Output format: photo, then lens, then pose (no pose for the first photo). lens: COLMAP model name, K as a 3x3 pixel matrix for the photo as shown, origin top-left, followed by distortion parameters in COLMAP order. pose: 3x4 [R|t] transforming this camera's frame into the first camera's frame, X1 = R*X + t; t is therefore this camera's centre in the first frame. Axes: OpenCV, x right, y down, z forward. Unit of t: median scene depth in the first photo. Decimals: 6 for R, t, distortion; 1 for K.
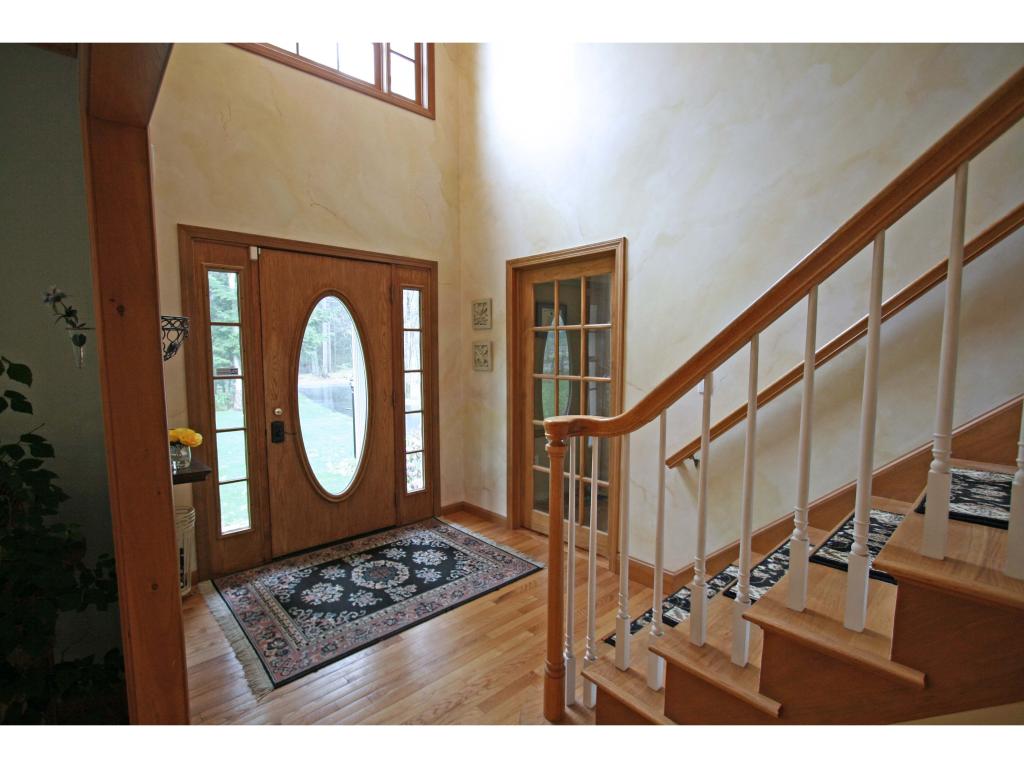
lens RADIAL K [[473.5, 0, 510.2], [0, 473.5, 389.7], [0, 0, 1]] dist [-0.006729, -0.000038]
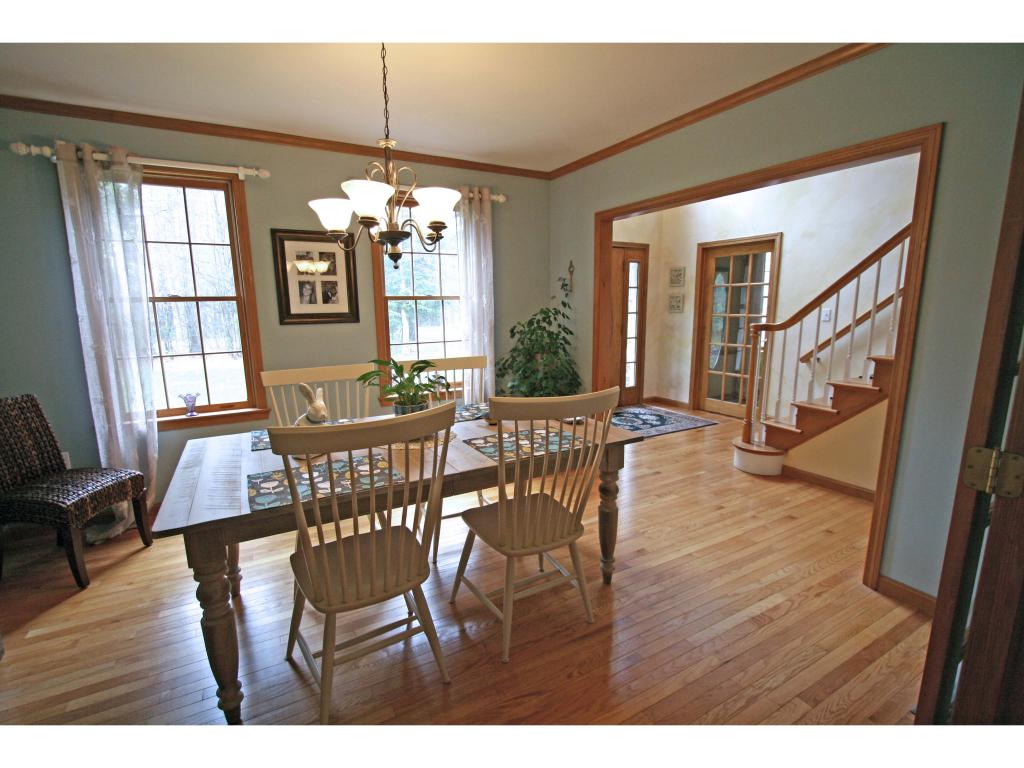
lens RADIAL K [[473.5, 0, 513.6], [0, 473.5, 387.7], [0, 0, 1]] dist [-0.006729, -0.000038]
pose [[0.974643, 0.031915, -0.221477, -0.237948], [-0.011419, 0.995581, 0.093209, 0.072134], [0.223473, -0.088316, 0.970701, -0.718596]]
